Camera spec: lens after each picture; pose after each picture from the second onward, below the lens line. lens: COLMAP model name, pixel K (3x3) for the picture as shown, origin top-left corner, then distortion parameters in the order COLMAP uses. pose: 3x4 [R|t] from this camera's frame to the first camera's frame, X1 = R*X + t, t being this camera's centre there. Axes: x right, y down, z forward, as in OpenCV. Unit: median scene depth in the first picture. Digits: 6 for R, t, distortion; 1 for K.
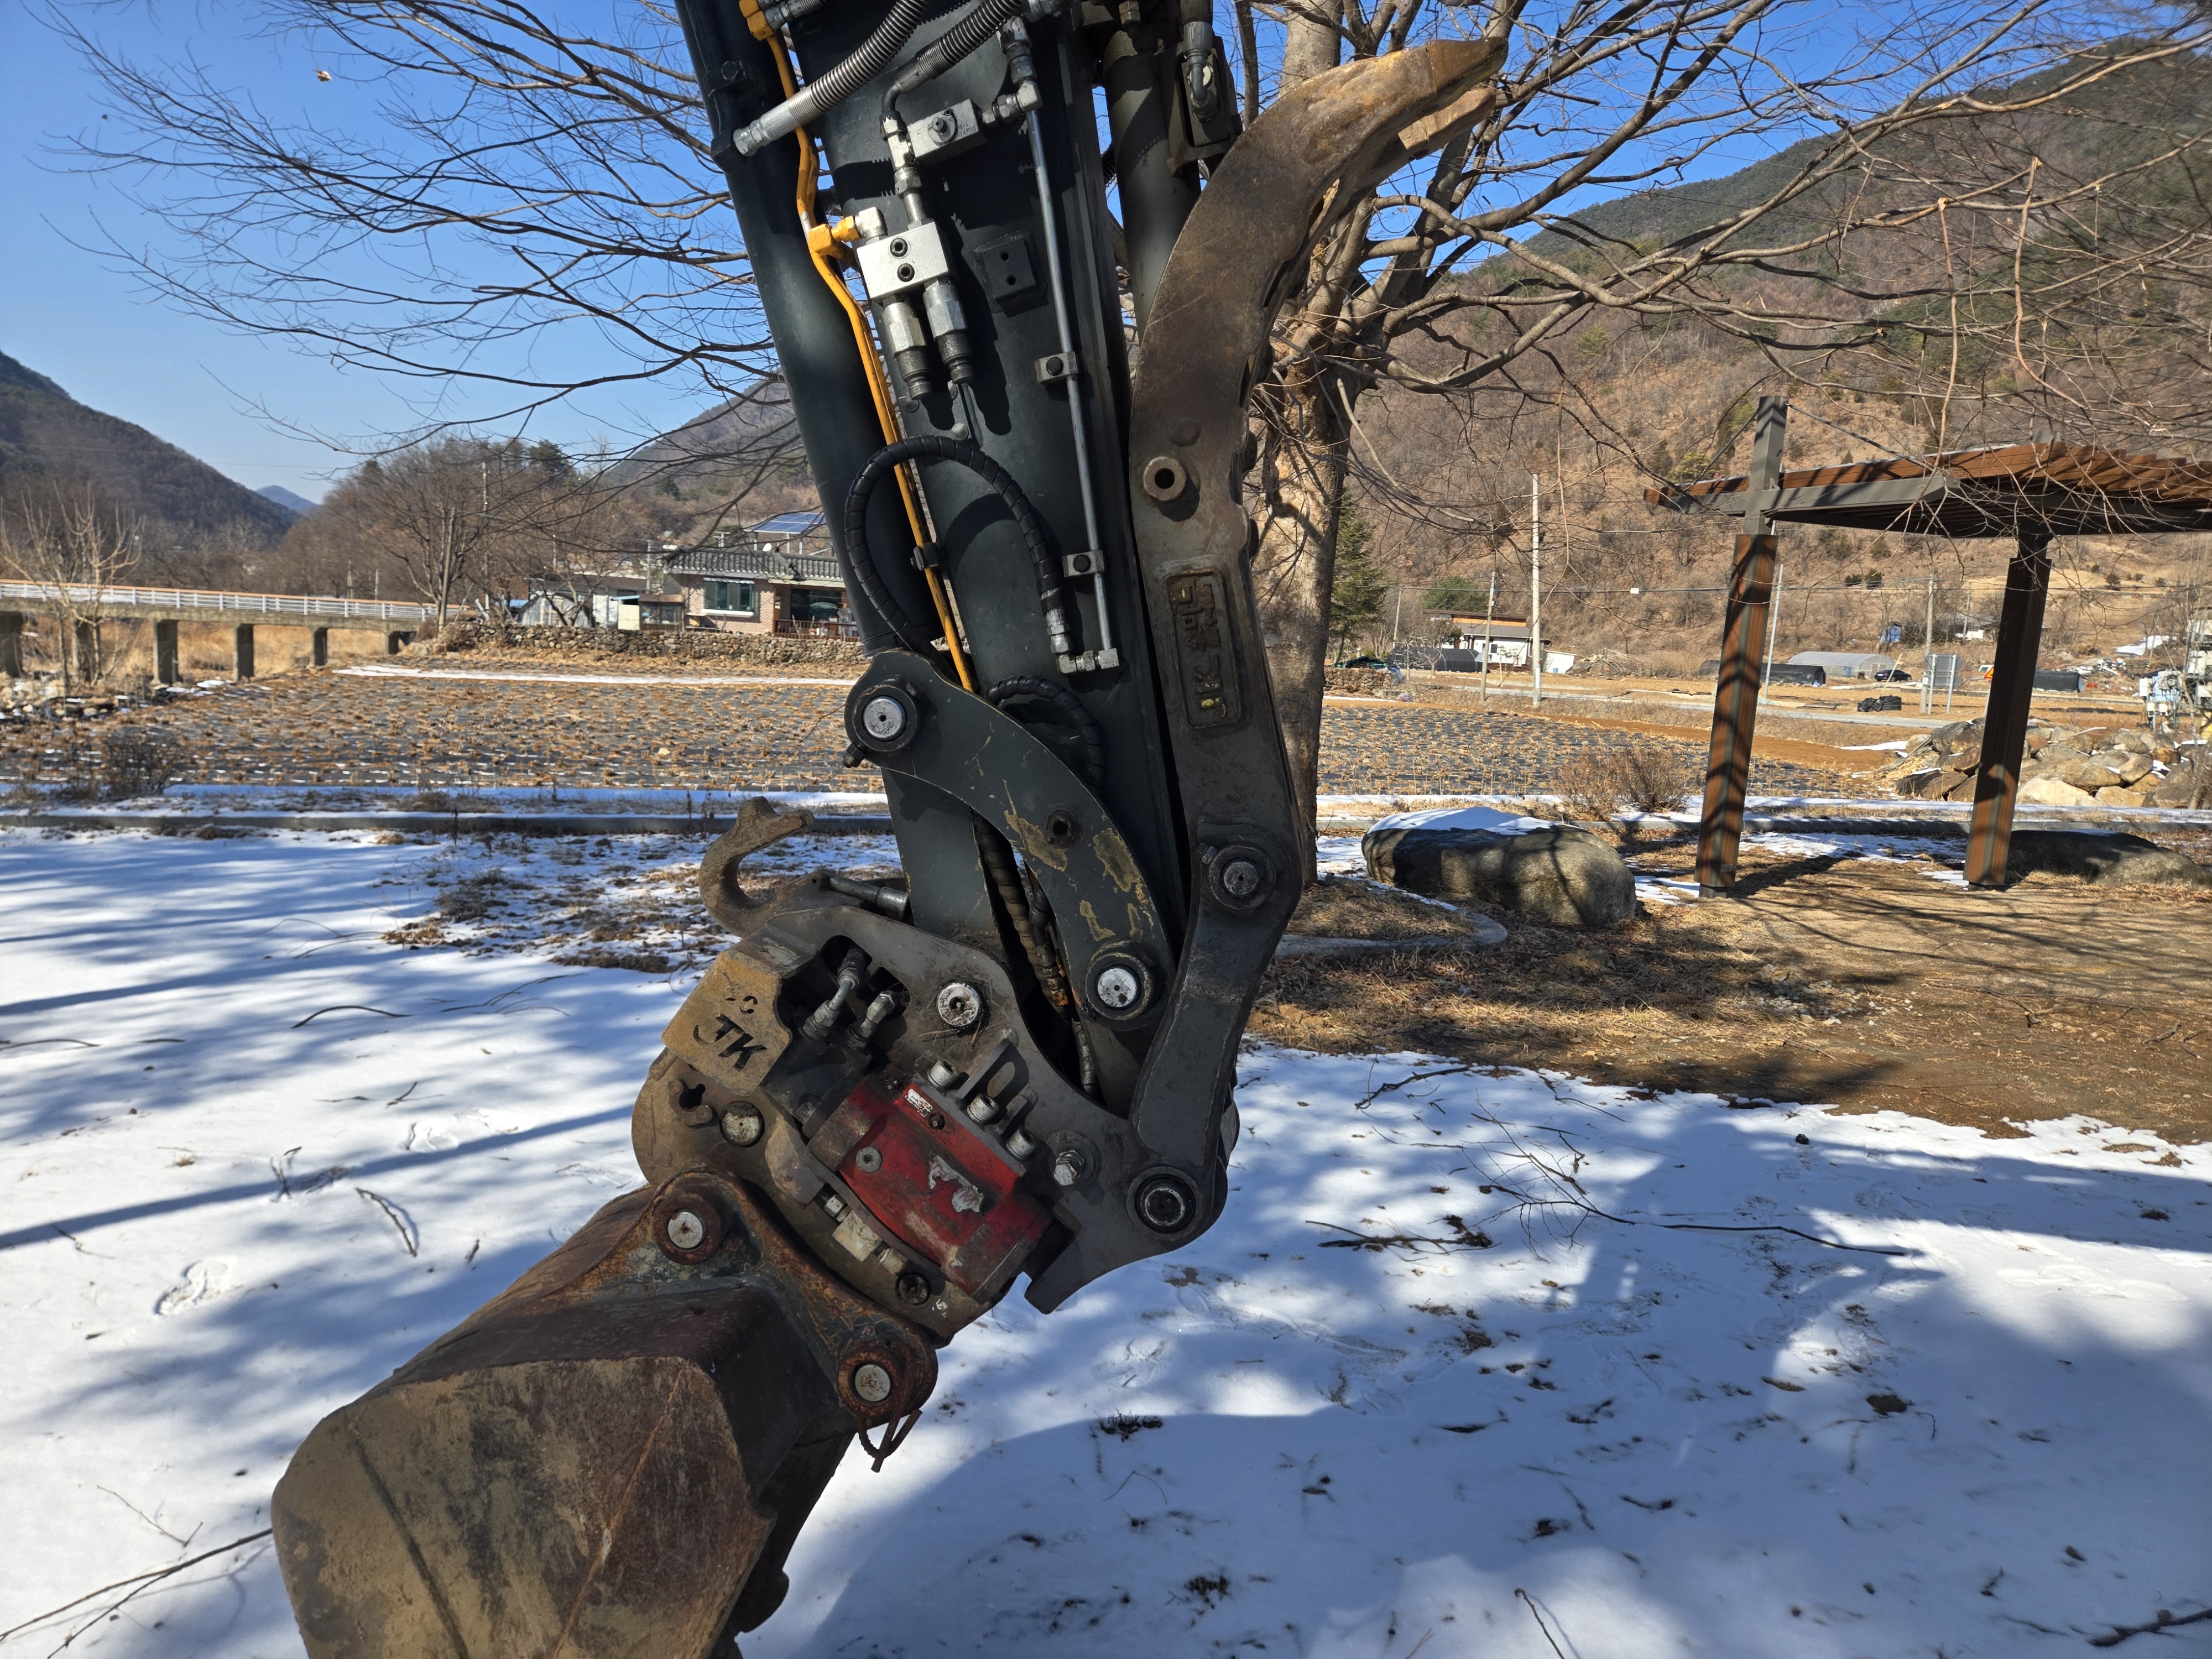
lens RADIAL K [[1481.9, 0, 1087.0], [0, 1481.9, 811.6], [0, 0, 1]] dist [0.086061, -0.082987]
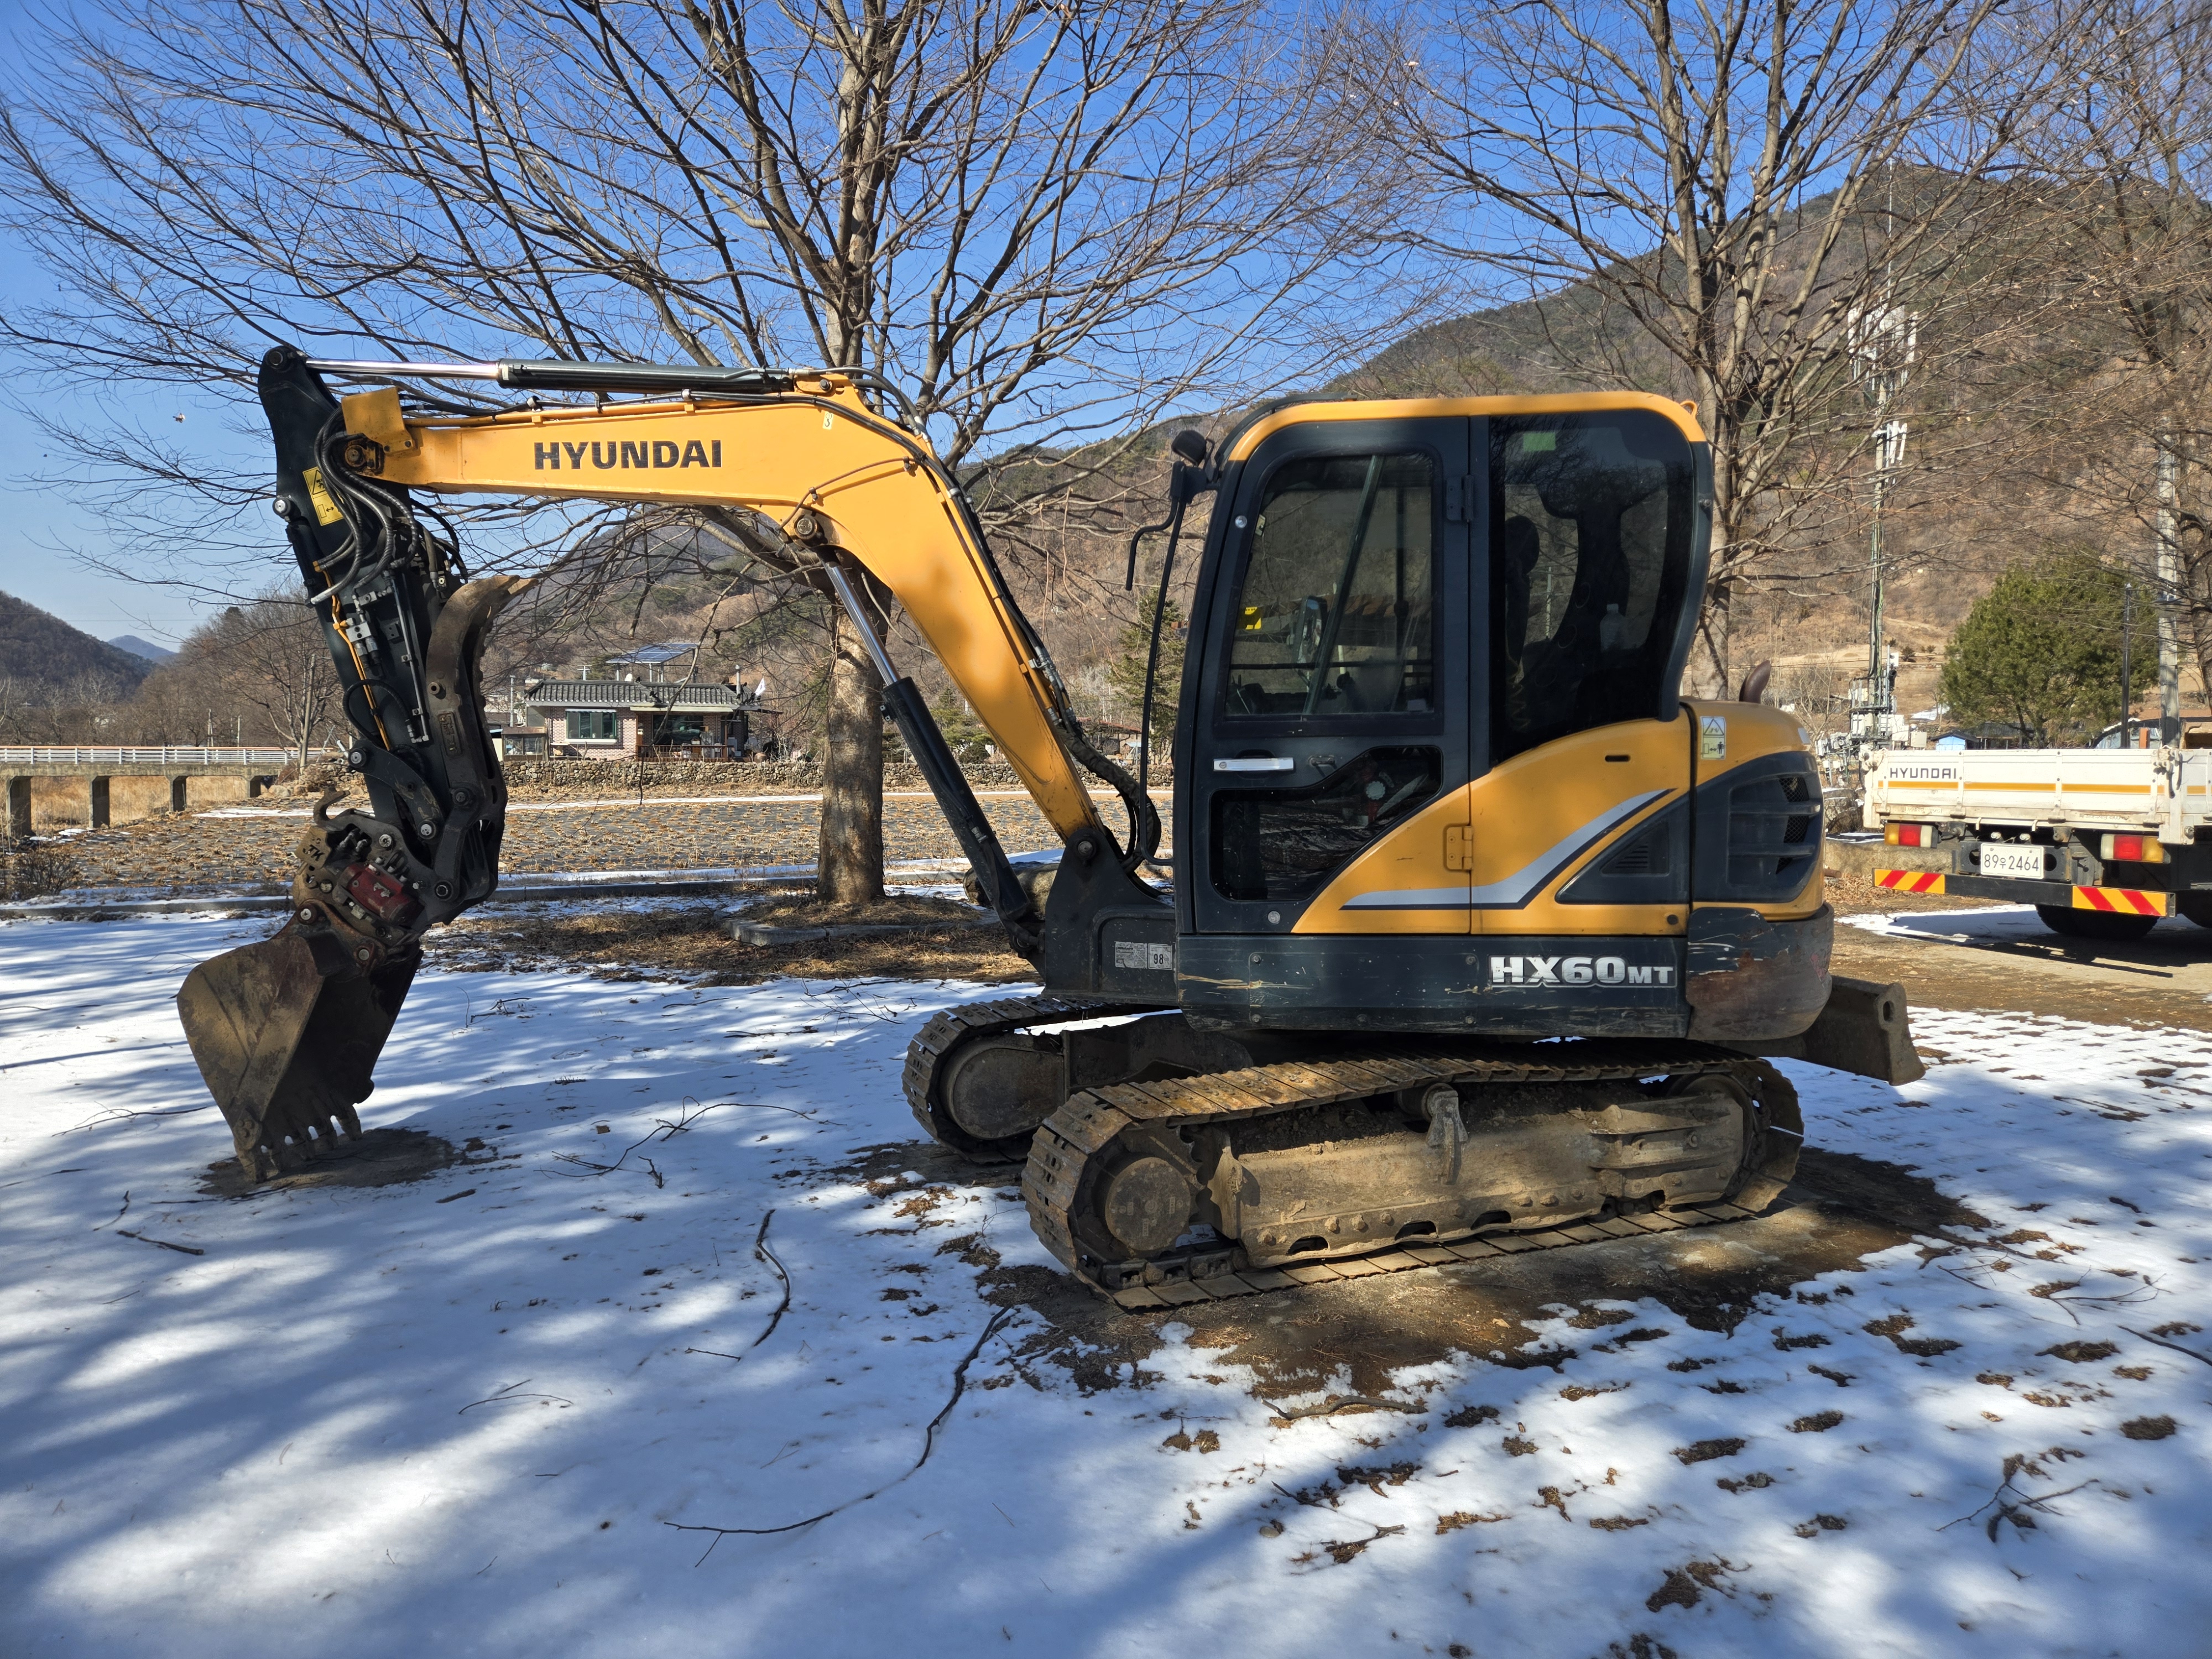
lens RADIAL K [[1487.8, 0, 1100.3], [0, 1487.8, 797.4], [0, 0, 1]] dist [0.084641, -0.068321]
pose [[0.995818, -0.050283, 0.076274, 0.209049], [0.056391, 0.995185, -0.080169, 0.065034], [-0.071875, 0.084135, 0.993859, -0.418656]]
